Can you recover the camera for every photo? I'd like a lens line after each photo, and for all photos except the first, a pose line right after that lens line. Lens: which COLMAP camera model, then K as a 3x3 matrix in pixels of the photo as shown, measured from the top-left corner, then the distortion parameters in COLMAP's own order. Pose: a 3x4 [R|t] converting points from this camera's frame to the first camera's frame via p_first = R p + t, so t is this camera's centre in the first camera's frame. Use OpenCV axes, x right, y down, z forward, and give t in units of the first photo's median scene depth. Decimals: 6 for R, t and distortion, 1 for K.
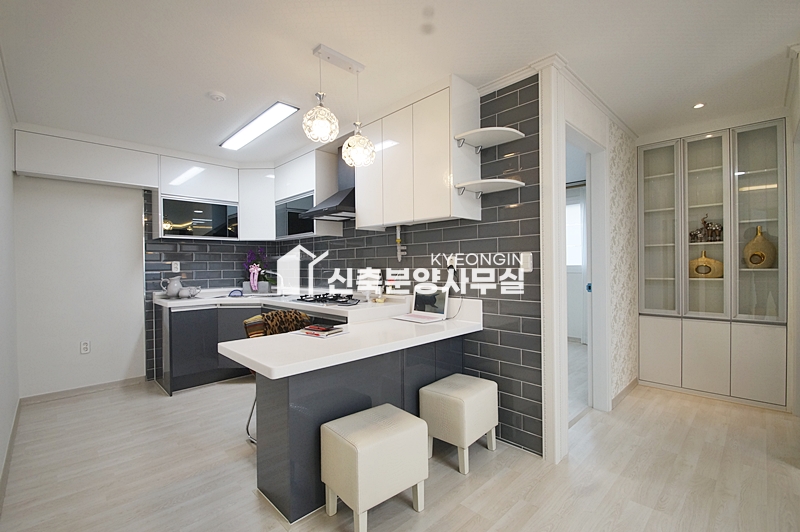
lens RADIAL K [[354.6, 0, 396.8], [0, 354.6, 266.4], [0, 0, 1]] dist [0.005964, 0.000564]
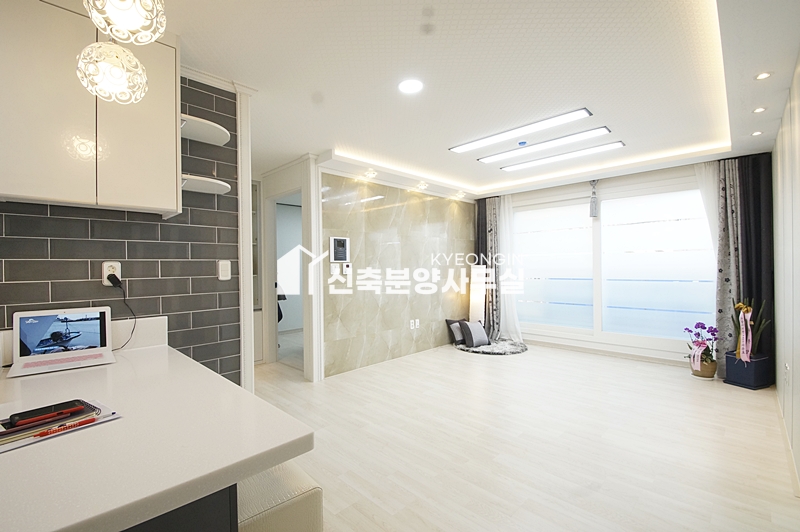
lens RADIAL K [[354.6, 0, 394.1], [0, 354.6, 268.3], [0, 0, 1]] dist [0.005964, 0.000564]
pose [[-0.023710, 0.008630, 0.999682, -0.419058], [0.015548, 0.999845, -0.008262, -0.000903], [-0.999598, 0.015347, -0.023841, 0.343138]]
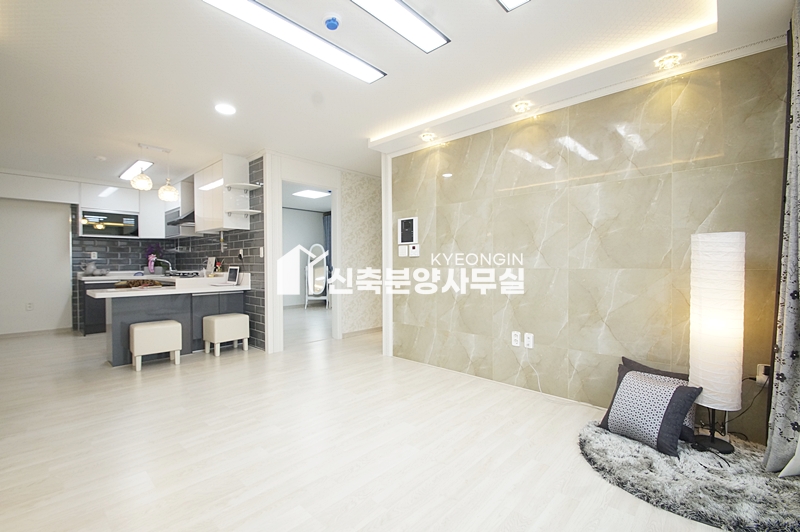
lens RADIAL K [[354.6, 0, 376.3], [0, 354.6, 264.9], [0, 0, 1]] dist [0.005964, 0.000564]
pose [[0.999578, 0.007280, 0.028113, 0.561912], [-0.007402, 0.999964, 0.004250, 0.026834], [-0.028081, -0.004456, 0.999596, -0.567434]]
